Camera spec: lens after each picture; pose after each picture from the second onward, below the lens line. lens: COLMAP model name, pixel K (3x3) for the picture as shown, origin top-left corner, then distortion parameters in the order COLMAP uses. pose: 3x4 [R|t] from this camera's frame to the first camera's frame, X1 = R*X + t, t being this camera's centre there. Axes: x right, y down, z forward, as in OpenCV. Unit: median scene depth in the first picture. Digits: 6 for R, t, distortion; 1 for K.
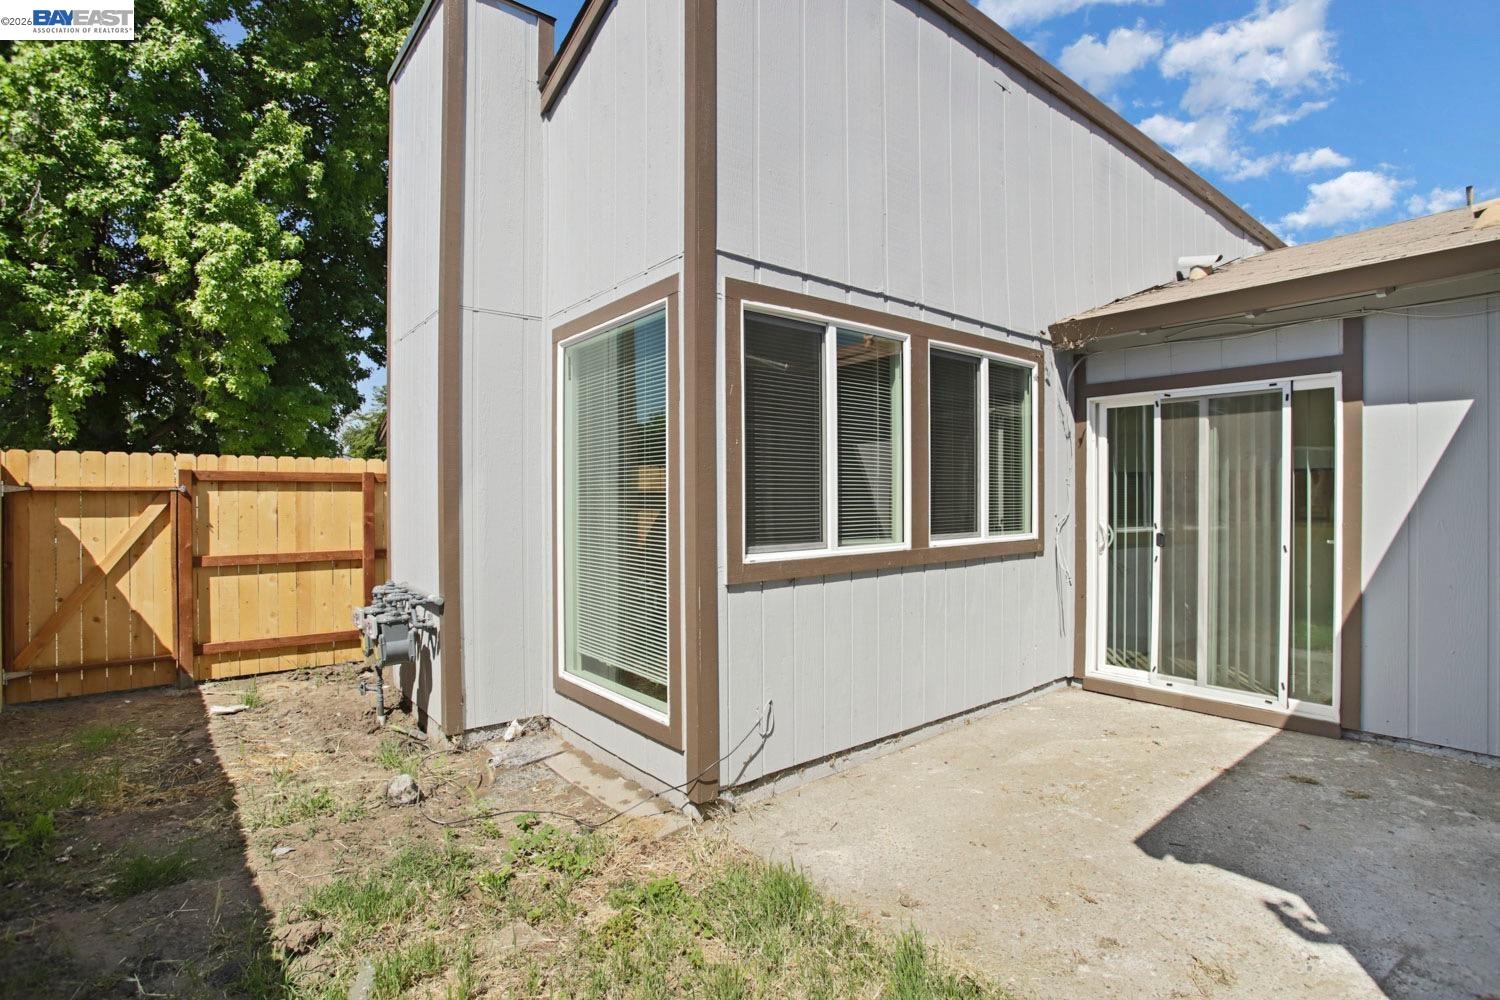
lens RADIAL K [[721.8, 0, 746.0], [0, 721.8, 500.9], [0, 0, 1]] dist [-0.023947, 0.003415]
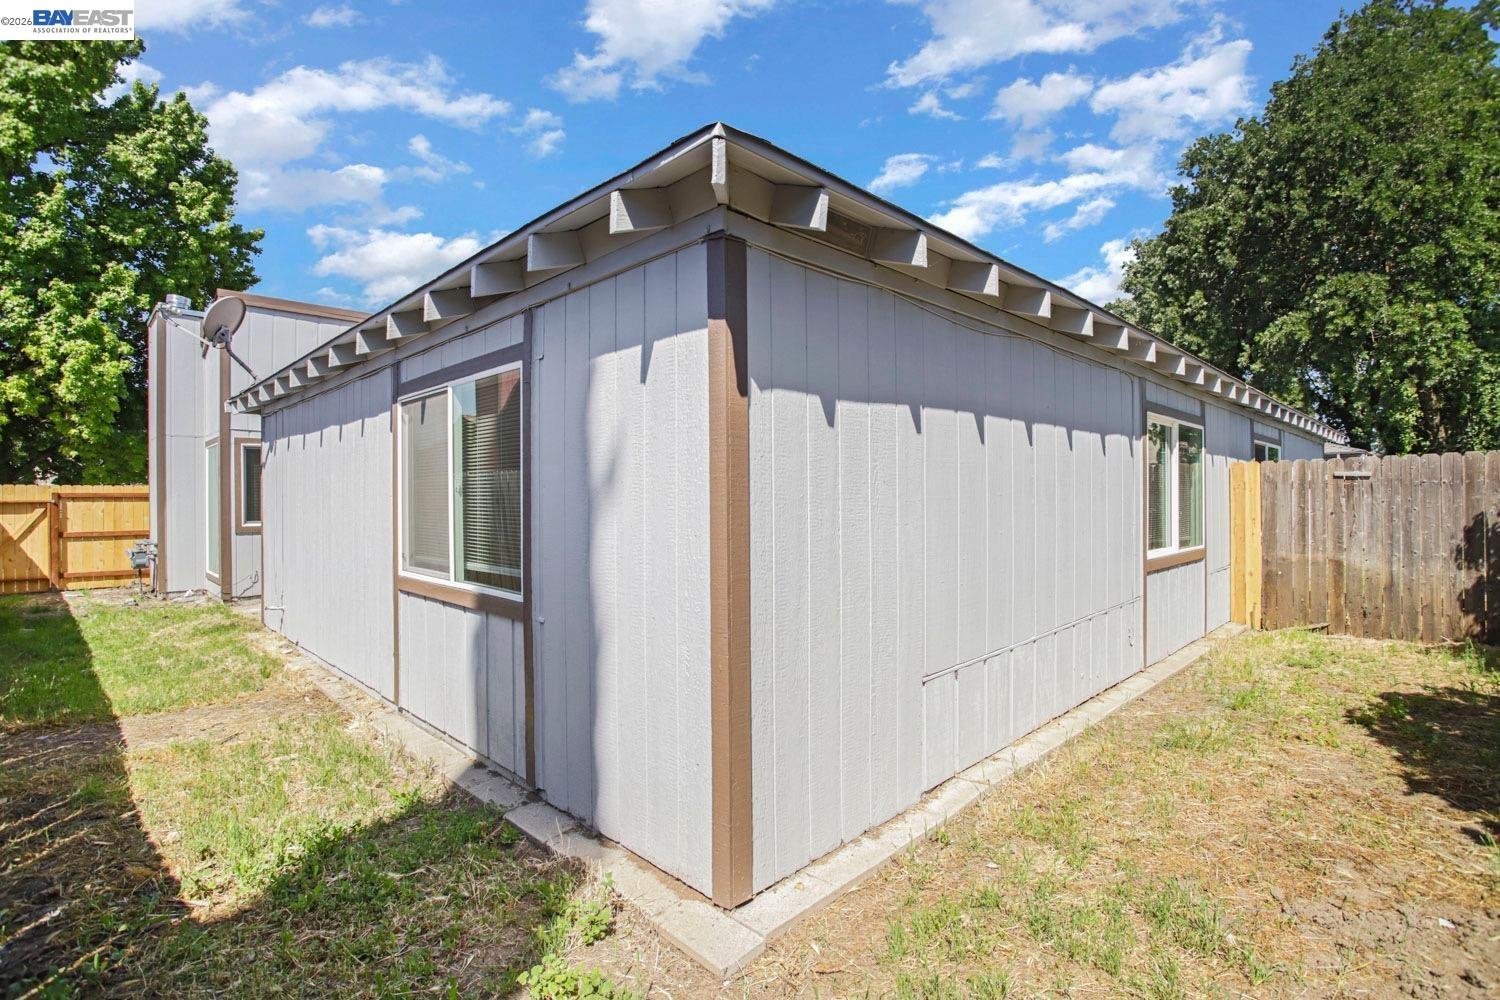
lens RADIAL K [[721.8, 0, 756.4], [0, 721.8, 498.2], [0, 0, 1]] dist [-0.023947, 0.003415]
pose [[0.993912, -0.003539, 0.110123, 0.675960], [0.003617, 0.999993, -0.000515, -0.010575], [-0.110121, 0.000910, 0.993918, -0.845574]]
